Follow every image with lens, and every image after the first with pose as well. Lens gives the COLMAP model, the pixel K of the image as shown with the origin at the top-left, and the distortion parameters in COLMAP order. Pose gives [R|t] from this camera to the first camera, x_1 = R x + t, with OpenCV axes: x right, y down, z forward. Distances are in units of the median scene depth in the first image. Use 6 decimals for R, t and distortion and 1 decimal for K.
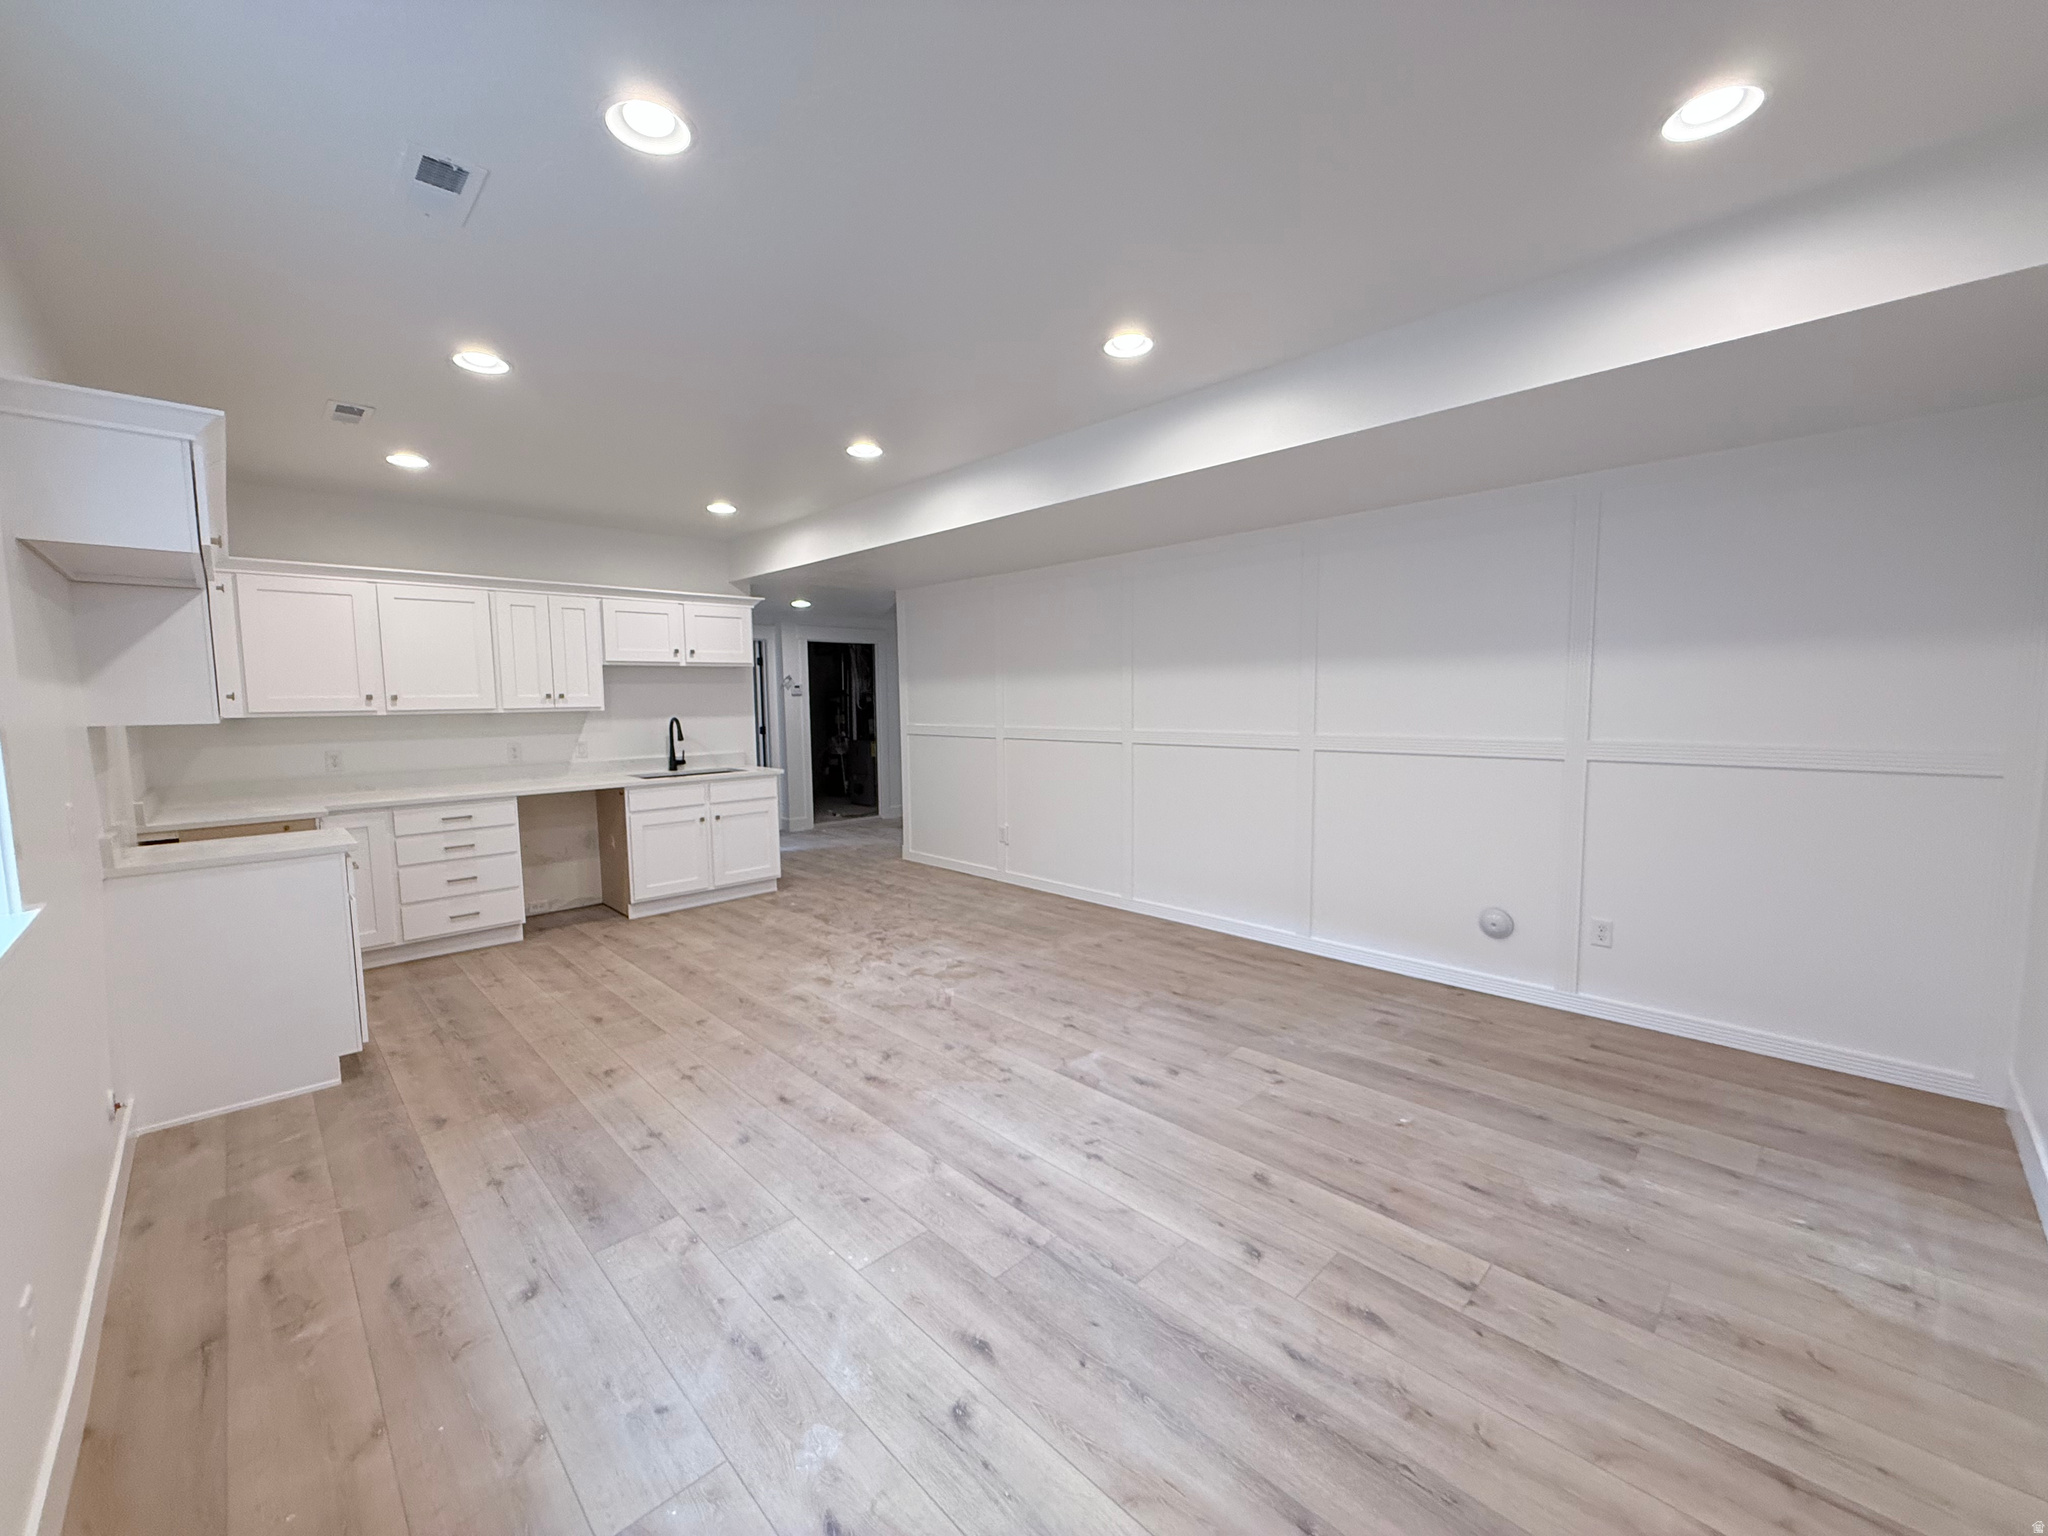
lens RADIAL K [[816.3, 0, 1015.8], [0, 816.3, 770.8], [0, 0, 1]] dist [-0.000536, 0.000340]
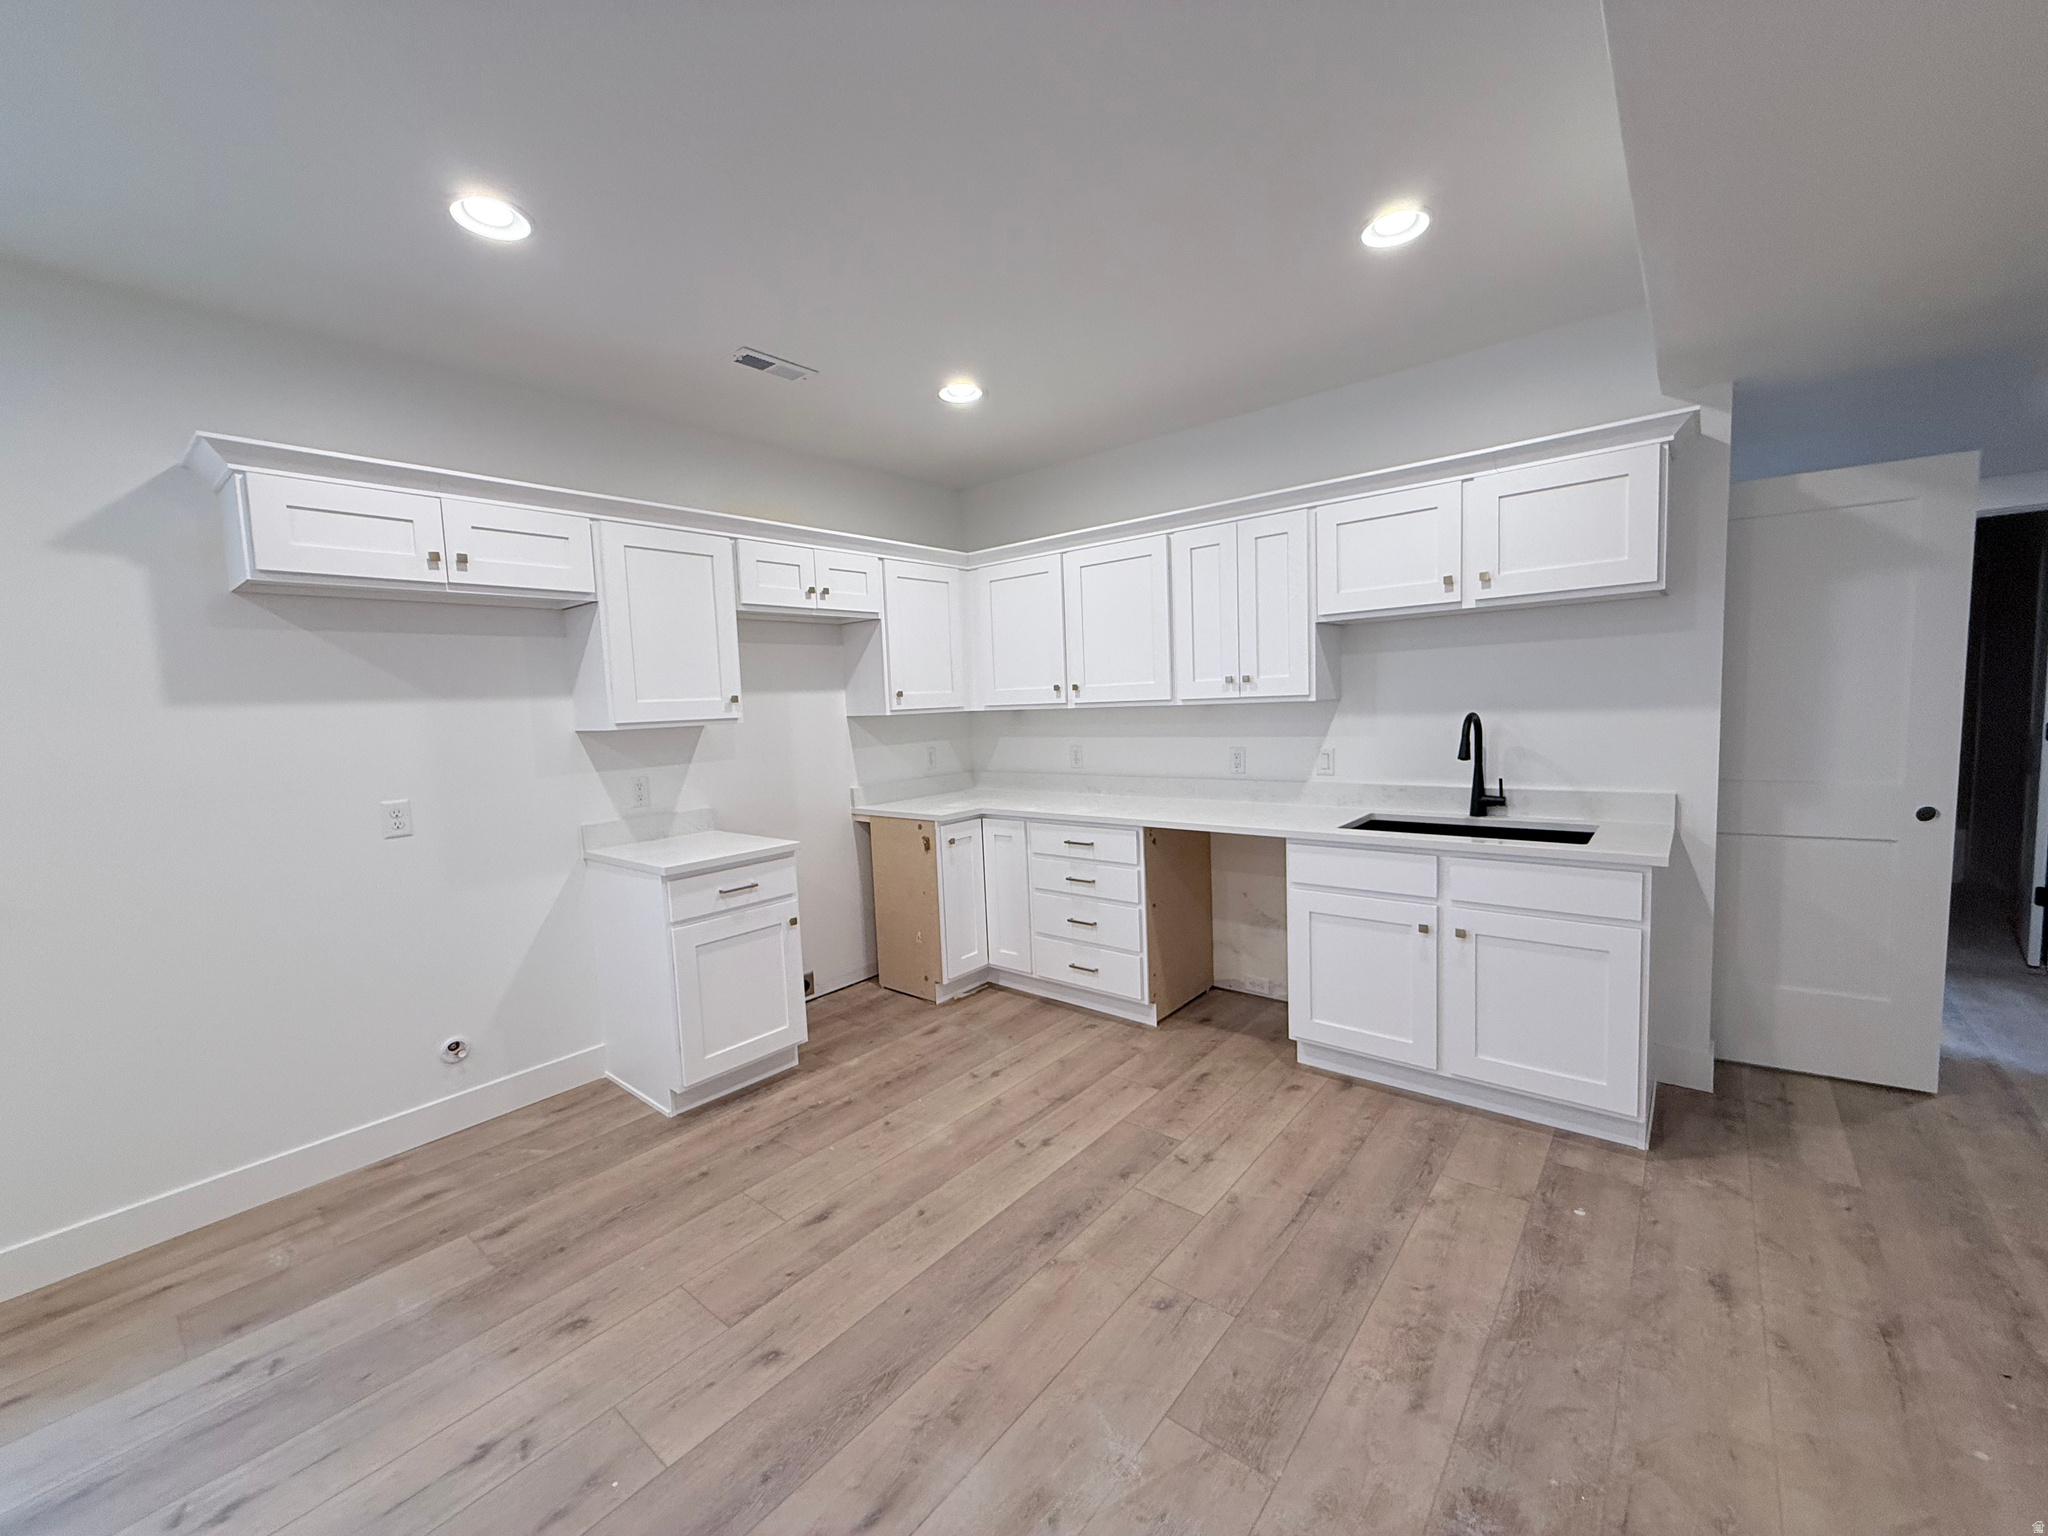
lens RADIAL K [[816.3, 0, 1018.3], [0, 816.3, 769.6], [0, 0, 1]] dist [-0.000536, 0.000340]
pose [[0.110034, 0.094502, -0.989425, 0.071875], [-0.051907, 0.994658, 0.089229, -0.081425], [0.992572, 0.041540, 0.114351, 0.890412]]
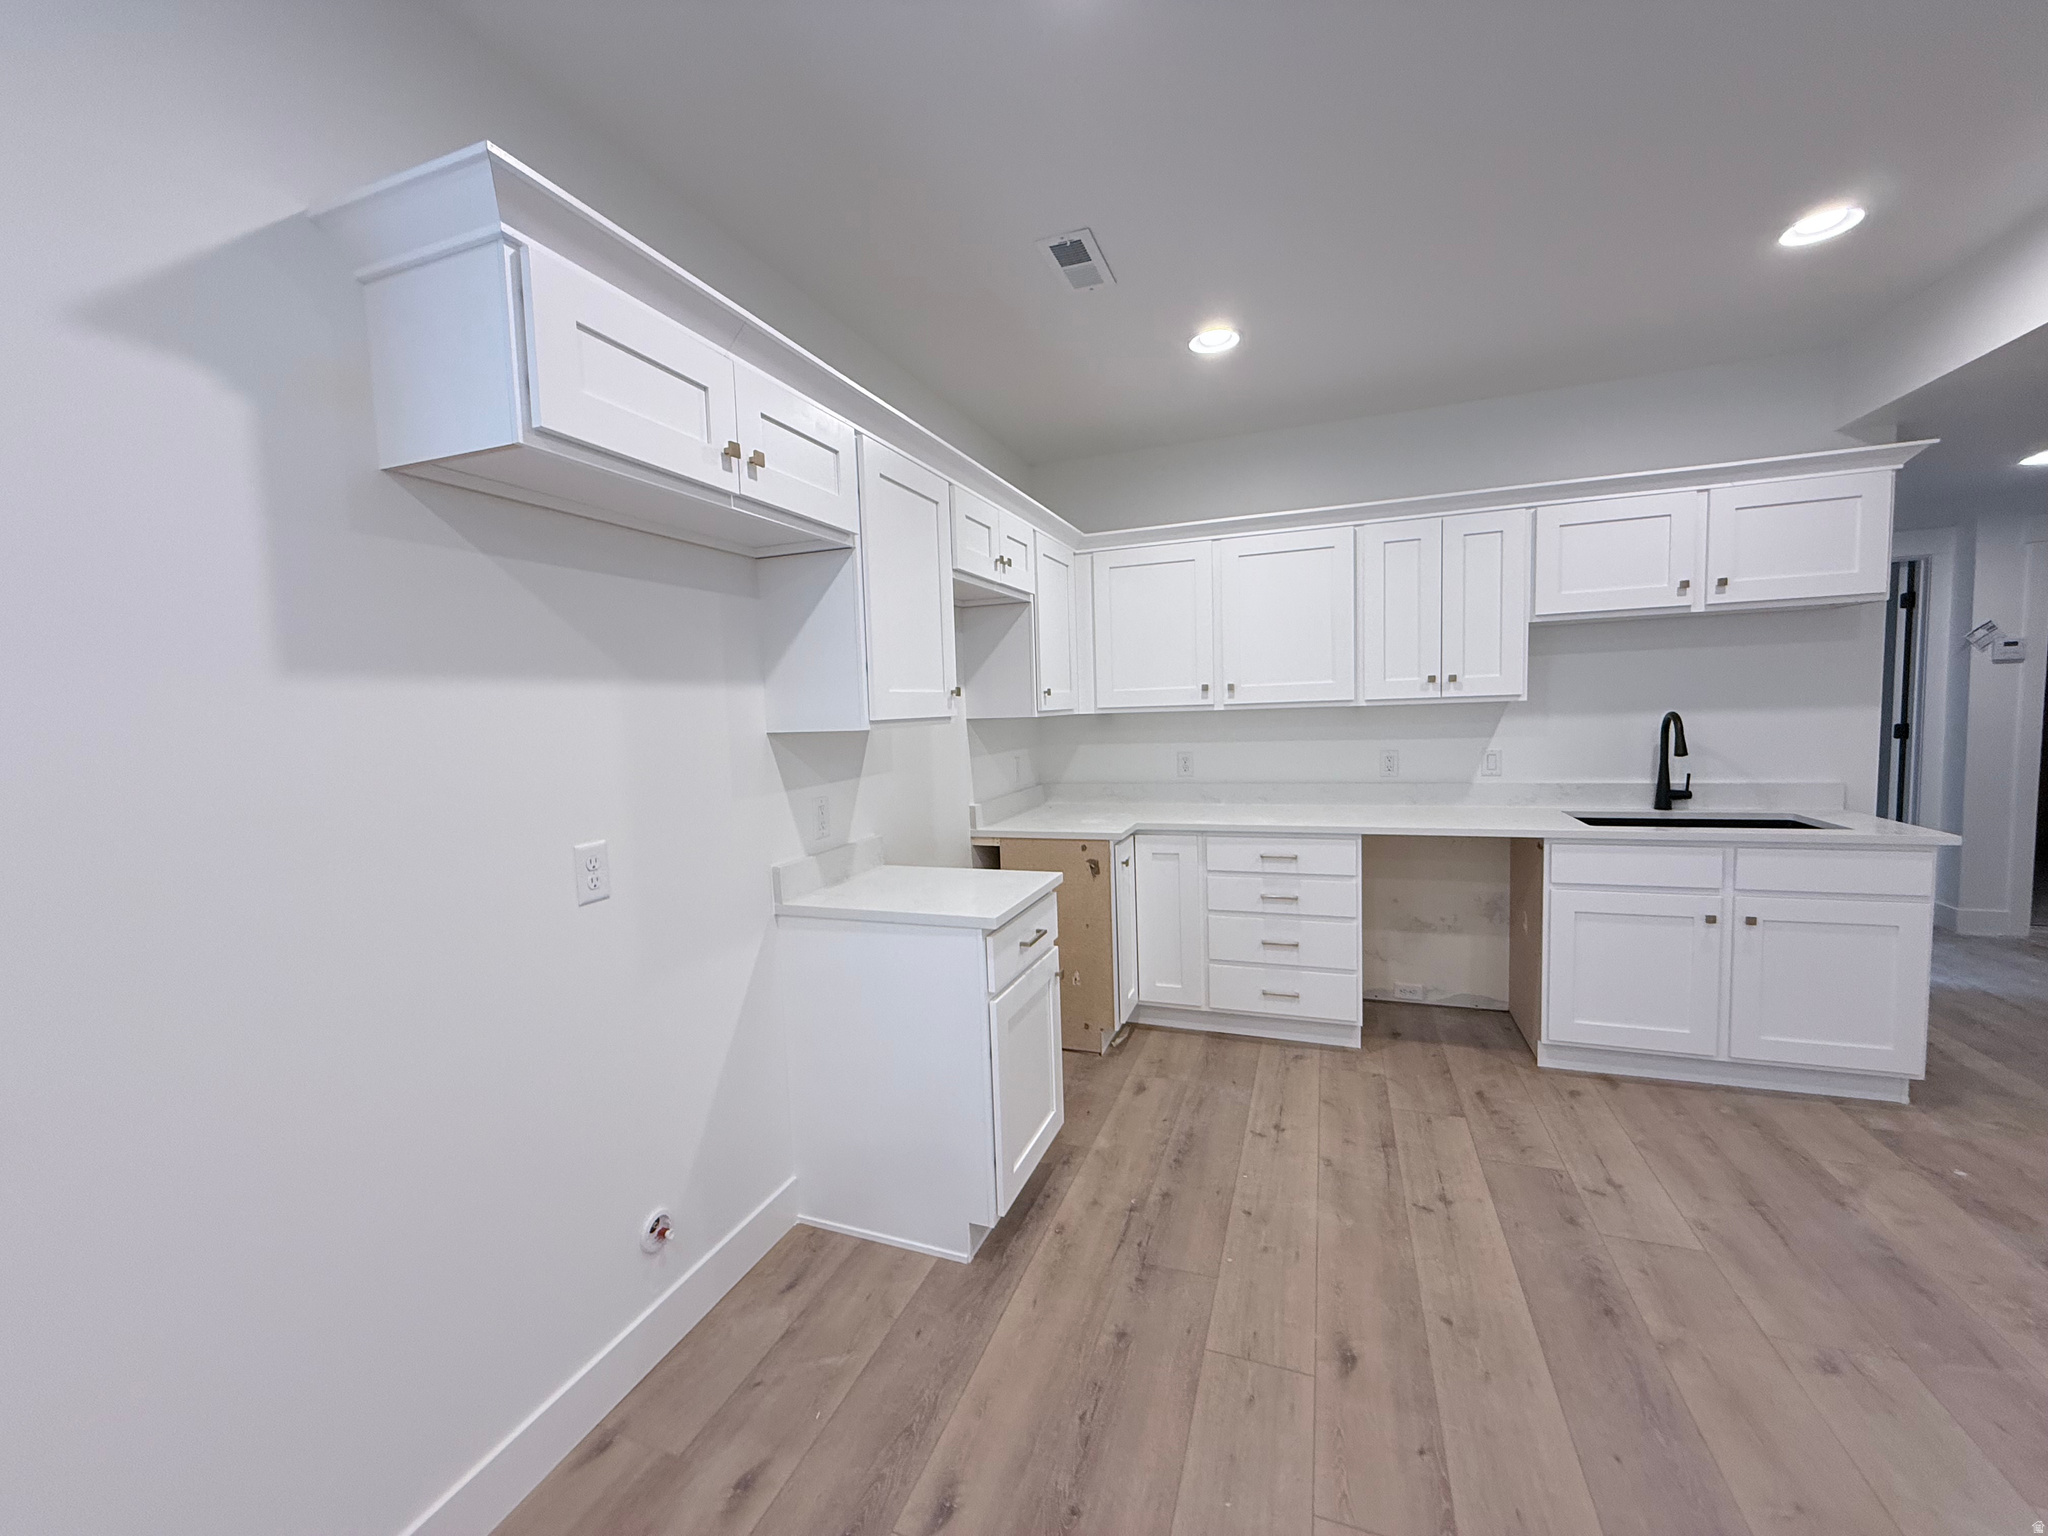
lens RADIAL K [[816.3, 0, 1019.3], [0, 816.3, 768.9], [0, 0, 1]] dist [-0.000536, 0.000340]
pose [[0.432238, 0.067640, -0.899219, -0.160149], [-0.053041, 0.997363, 0.049527, -0.042638], [0.900198, 0.026288, 0.434686, 0.512955]]
